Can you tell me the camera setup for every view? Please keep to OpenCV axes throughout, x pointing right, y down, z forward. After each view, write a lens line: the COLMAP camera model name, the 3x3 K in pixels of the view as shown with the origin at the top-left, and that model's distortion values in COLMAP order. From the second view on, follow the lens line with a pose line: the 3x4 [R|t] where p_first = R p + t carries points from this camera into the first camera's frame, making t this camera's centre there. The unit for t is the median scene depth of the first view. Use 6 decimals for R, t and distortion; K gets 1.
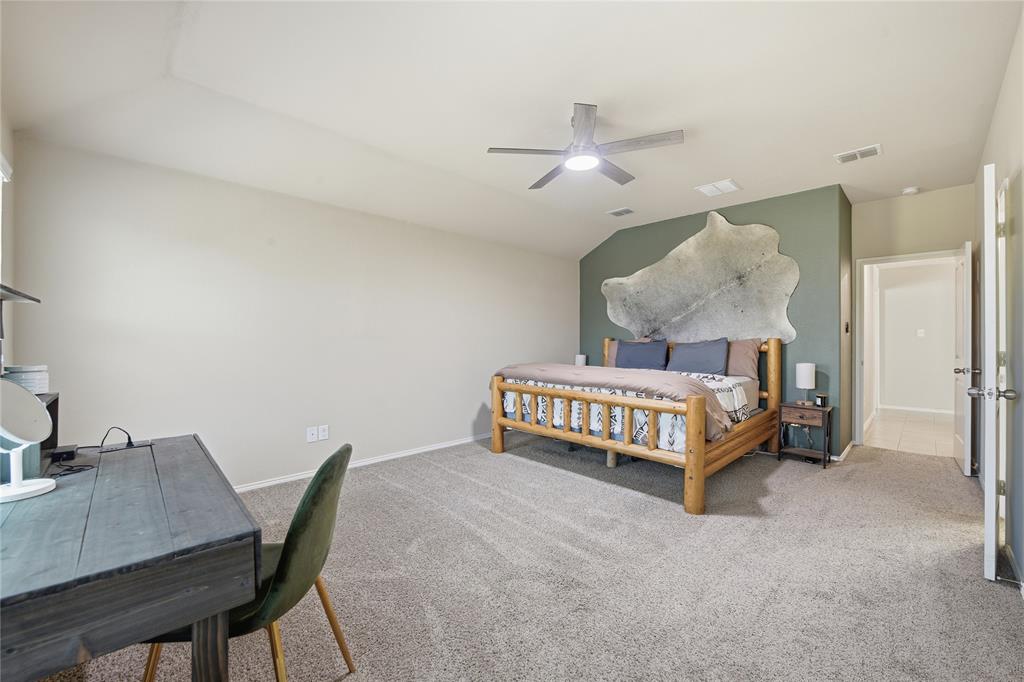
lens RADIAL K [[411.7, 0, 508.9], [0, 411.7, 336.6], [0, 0, 1]] dist [-0.004015, -0.001603]
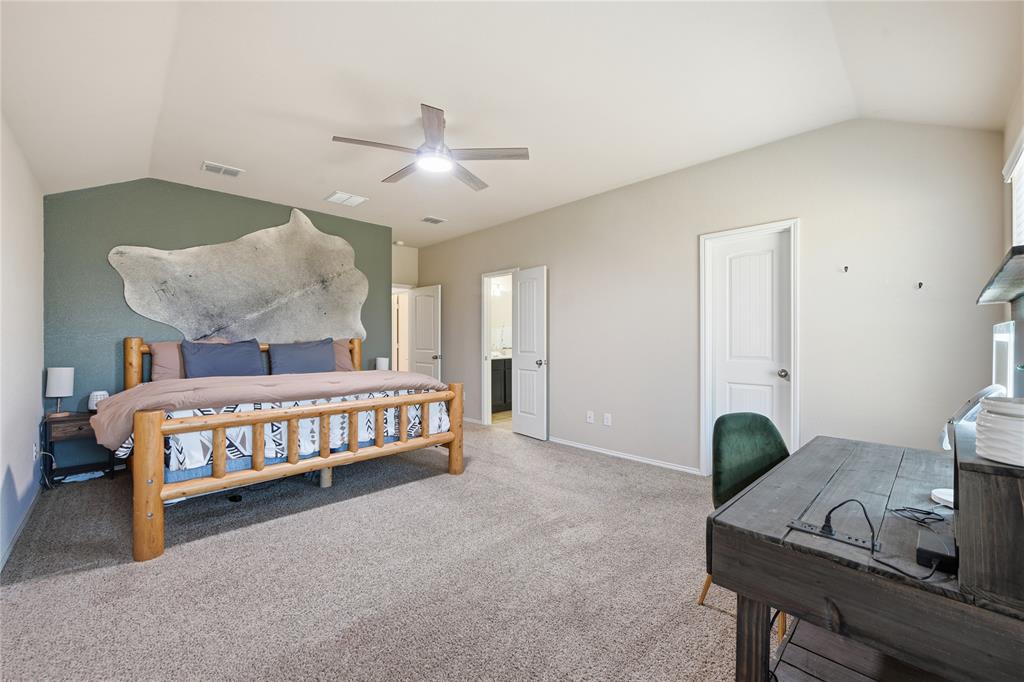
lens RADIAL K [[411.7, 0, 508.5], [0, 411.7, 342.9], [0, 0, 1]] dist [-0.004015, -0.001603]
pose [[-0.003007, -0.011888, 0.999925, -0.557057], [-0.006526, 0.999908, 0.011868, 0.000549], [-0.999974, -0.006490, -0.003085, 0.559675]]
